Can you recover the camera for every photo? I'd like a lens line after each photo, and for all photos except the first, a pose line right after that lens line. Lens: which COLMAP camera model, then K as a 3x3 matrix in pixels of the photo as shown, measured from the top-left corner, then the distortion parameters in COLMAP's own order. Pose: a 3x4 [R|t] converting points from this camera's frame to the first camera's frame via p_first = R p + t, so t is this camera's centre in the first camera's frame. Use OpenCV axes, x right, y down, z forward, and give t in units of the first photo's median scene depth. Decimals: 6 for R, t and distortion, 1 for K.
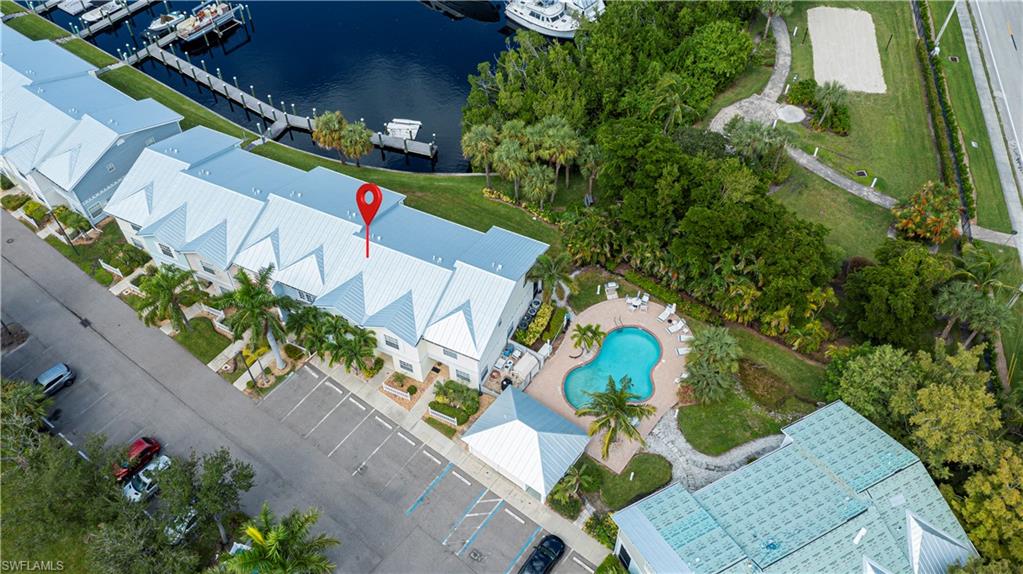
lens RADIAL K [[810.2, 0, 511.5], [0, 810.2, 287.0], [0, 0, 1]] dist [-0.034781, 0.001713]
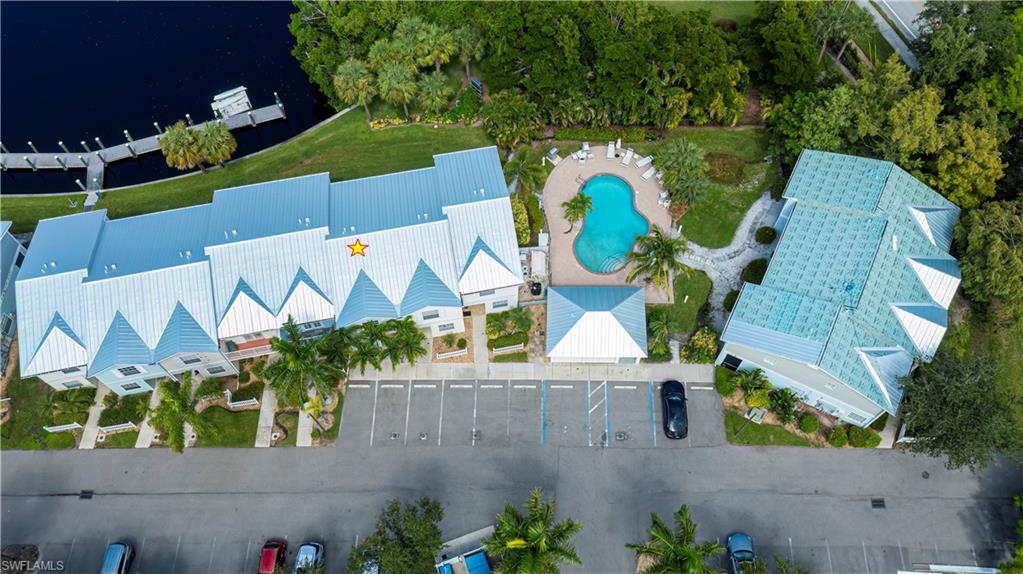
lens RADIAL K [[810.2, 0, 511.5], [0, 810.2, 287.0], [0, 0, 1]] dist [-0.034781, 0.001713]
pose [[0.795215, -0.530527, 0.293554, -0.330881], [0.446178, 0.839849, 0.309159, -0.211932], [-0.410558, -0.114870, 0.904570, 0.086180]]
